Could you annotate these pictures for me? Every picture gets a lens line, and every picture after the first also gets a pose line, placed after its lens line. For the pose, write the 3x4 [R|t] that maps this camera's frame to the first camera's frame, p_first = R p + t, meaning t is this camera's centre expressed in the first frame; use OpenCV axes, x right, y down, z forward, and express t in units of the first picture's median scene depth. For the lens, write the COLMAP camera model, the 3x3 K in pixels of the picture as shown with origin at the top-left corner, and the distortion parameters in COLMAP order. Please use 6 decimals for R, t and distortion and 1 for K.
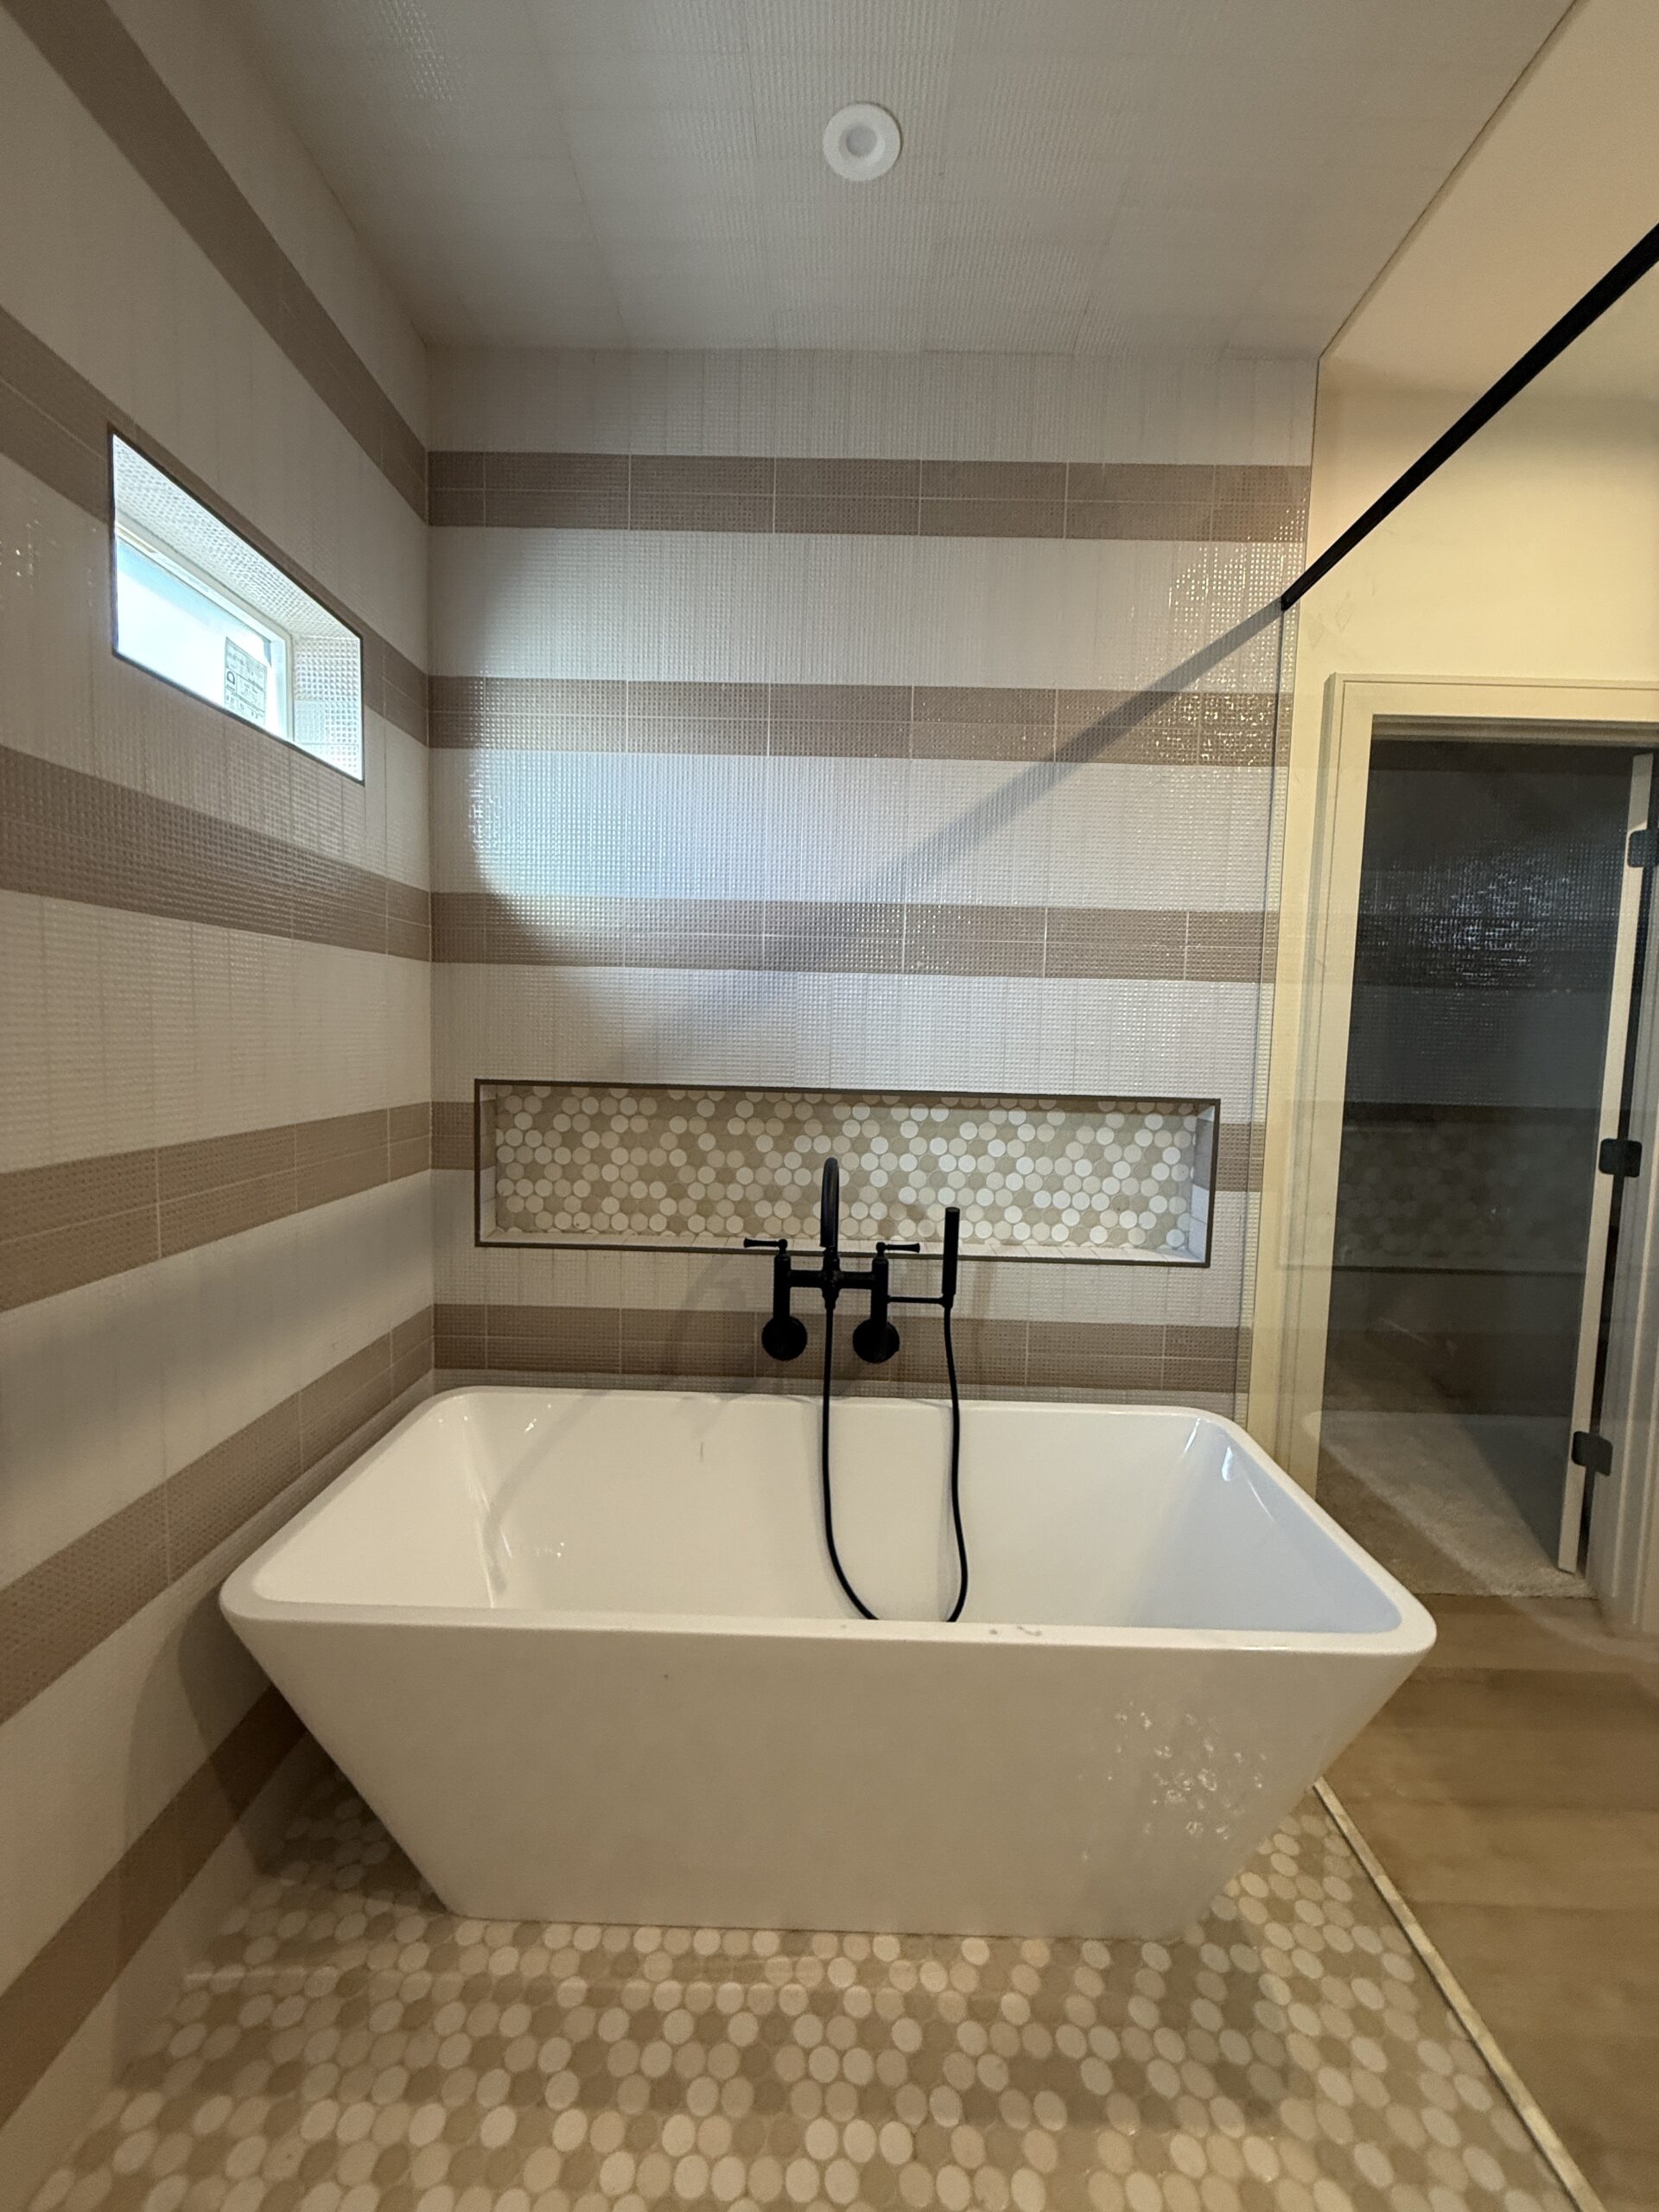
lens RADIAL K [[883.6, 0, 828.7], [0, 883.6, 1098.0], [0, 0, 1]] dist [0.001851, 0.000199]
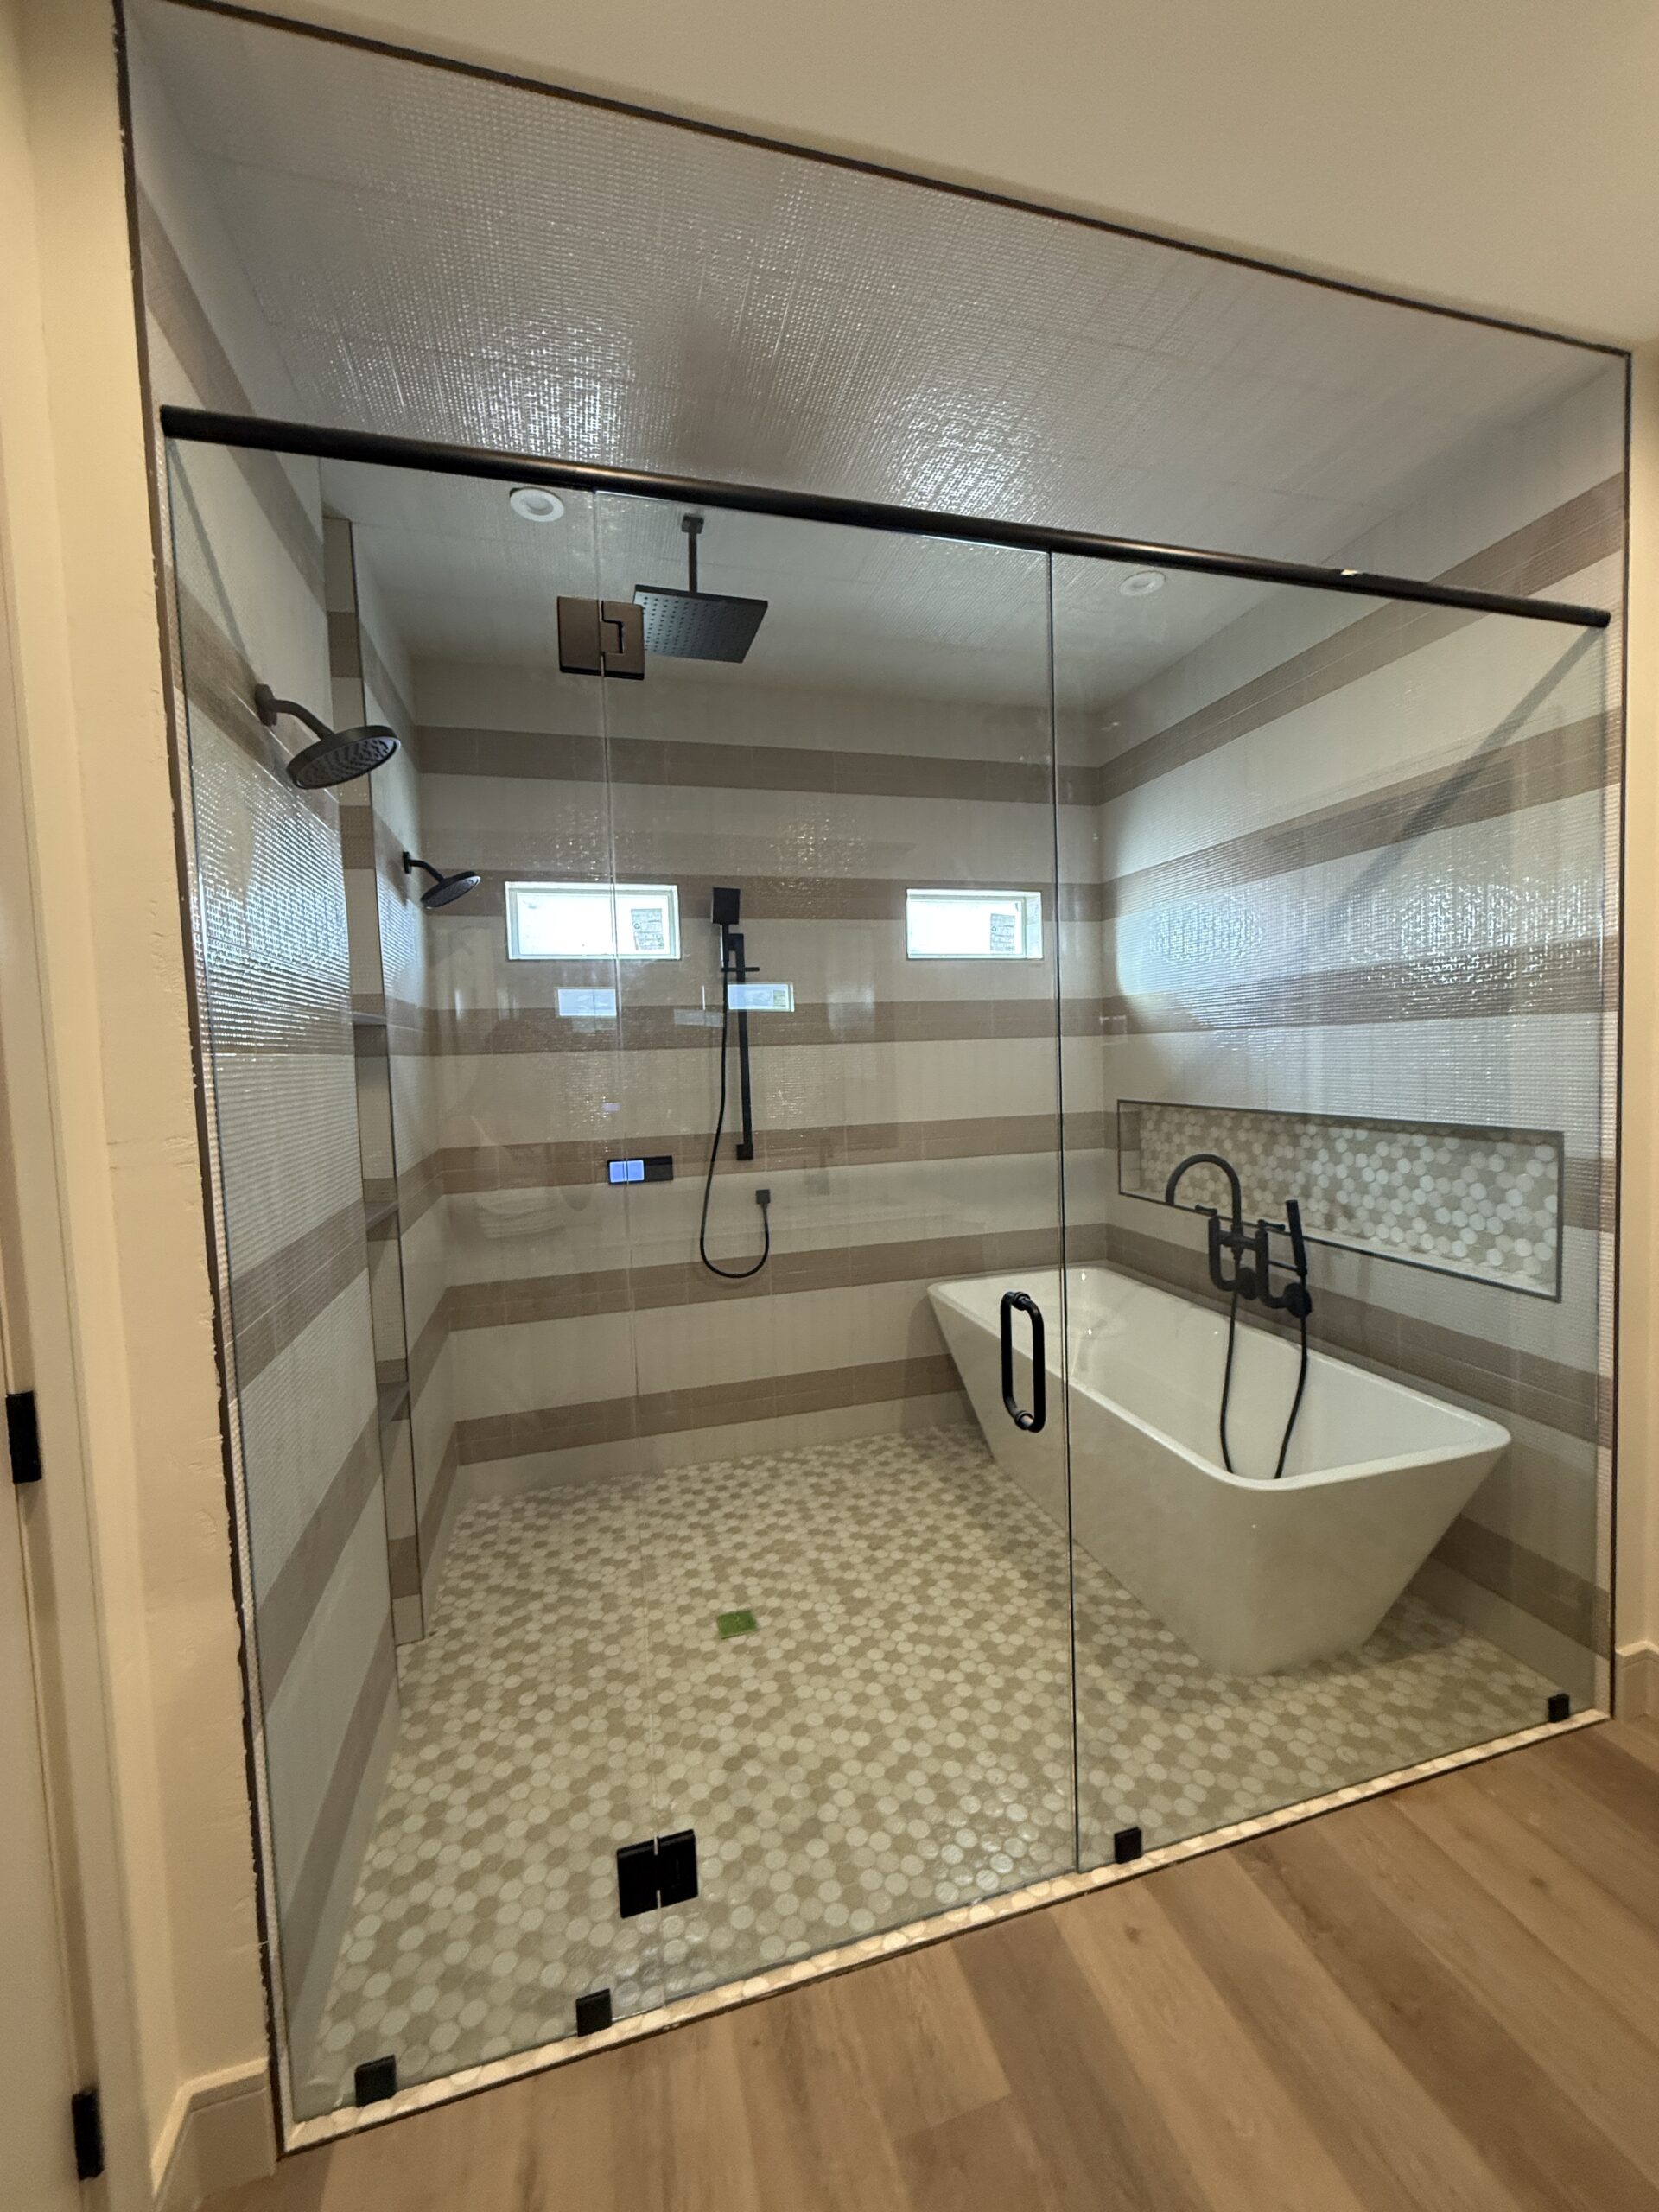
lens RADIAL K [[883.6, 0, 828.7], [0, 883.6, 1098.0], [0, 0, 1]] dist [0.001851, 0.000199]
pose [[0.281753, 0.014375, -0.959379, 1.123845], [-0.032580, 0.999455, 0.005407, -0.014735], [0.958934, 0.029733, 0.282068, -0.063022]]
